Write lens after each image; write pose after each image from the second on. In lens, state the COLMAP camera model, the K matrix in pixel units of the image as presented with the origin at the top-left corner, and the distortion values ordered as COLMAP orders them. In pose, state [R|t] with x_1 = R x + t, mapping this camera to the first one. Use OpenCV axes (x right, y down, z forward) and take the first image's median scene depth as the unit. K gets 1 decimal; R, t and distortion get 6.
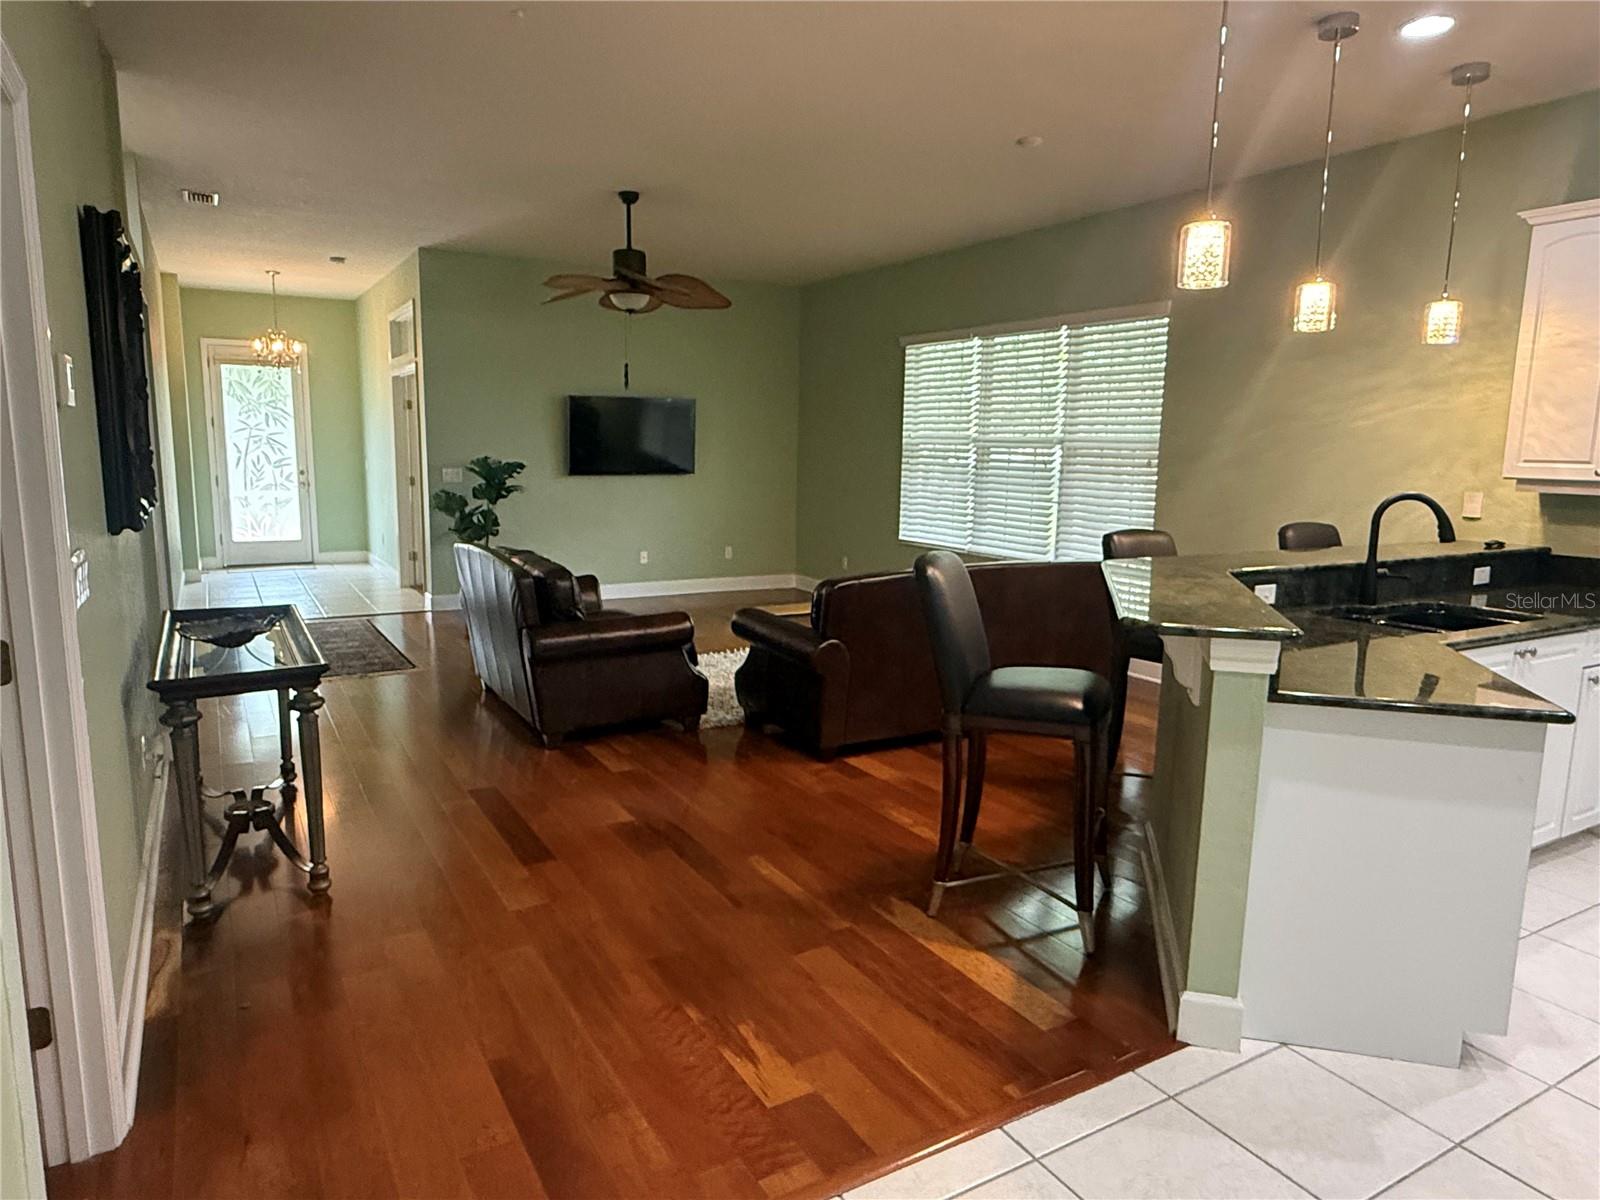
lens RADIAL K [[1020.1, 0, 800.0], [0, 1020.1, 600.0], [0, 0, 1]] dist [0.005206, -0.002698]
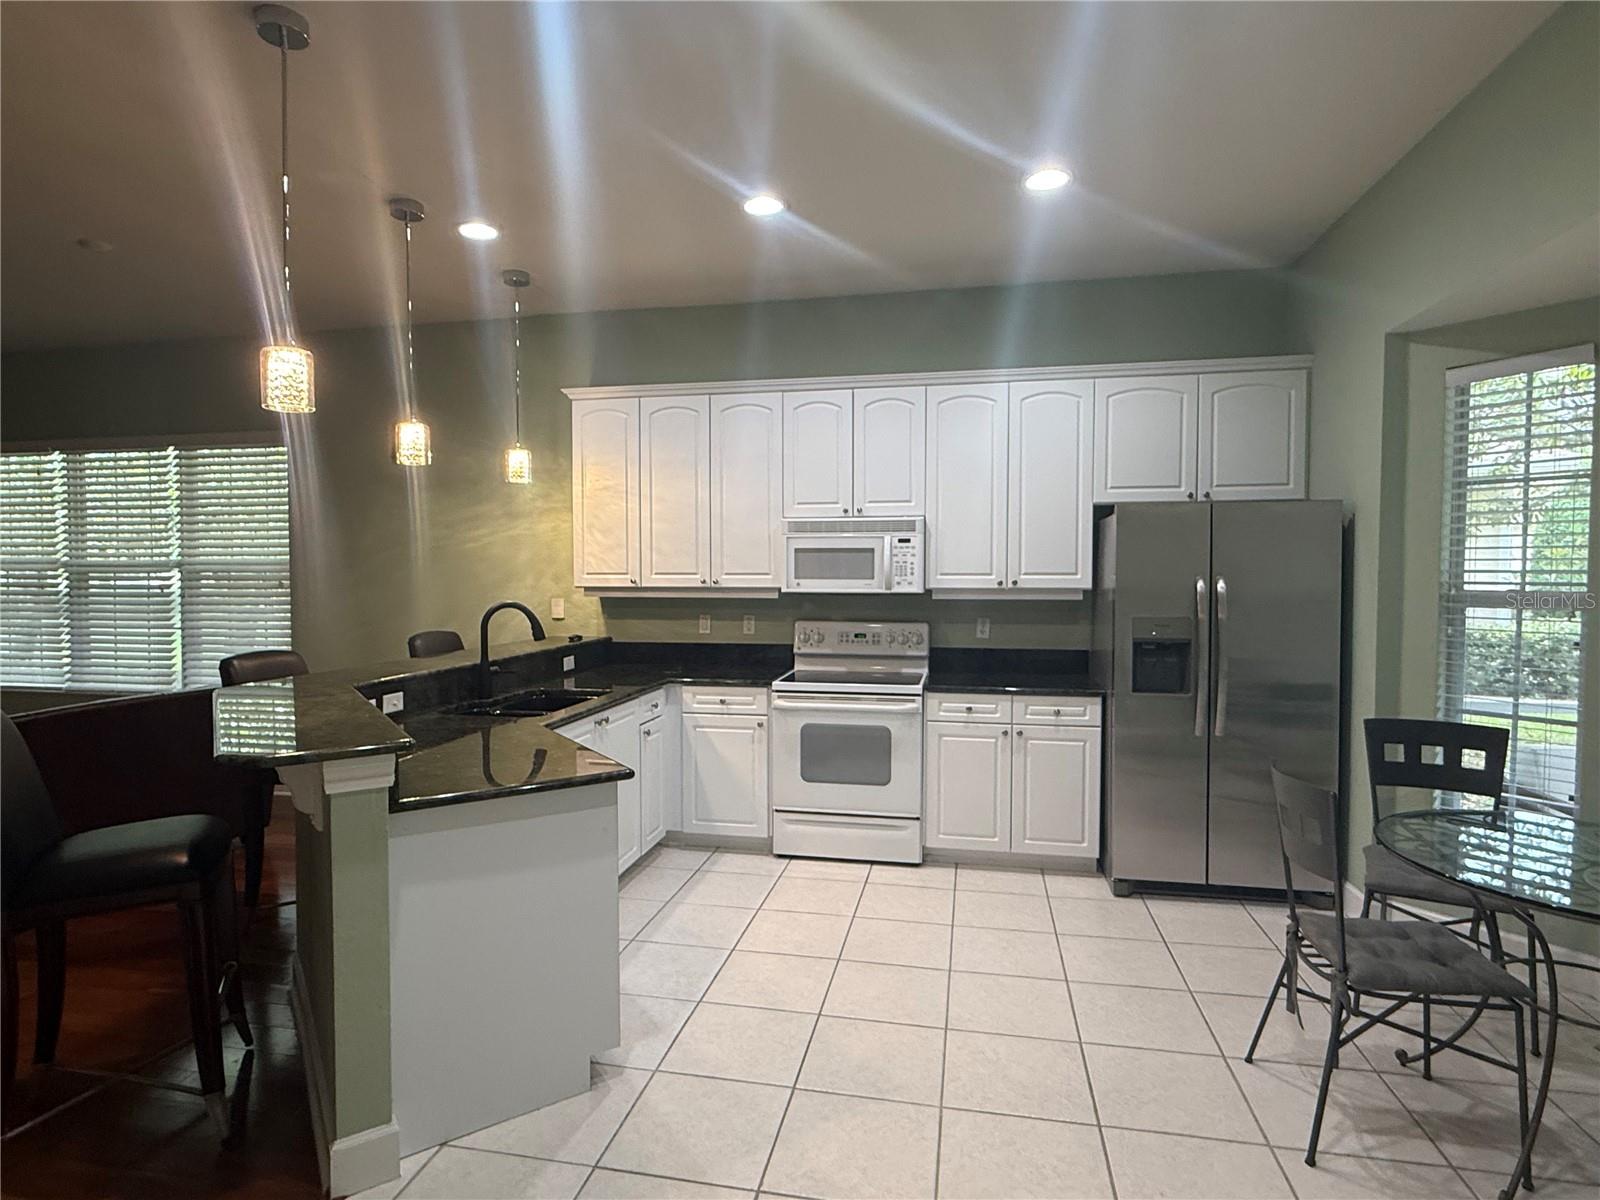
lens RADIAL K [[853.0, 0, 800.0], [0, 853.0, 600.0], [0, 0, 1]] dist [-0.002269, -0.000150]
pose [[0.665829, -0.046541, 0.744651, 0.074013], [0.128198, 0.990346, -0.052730, -0.009464], [-0.735008, 0.130572, 0.665368, 0.073194]]
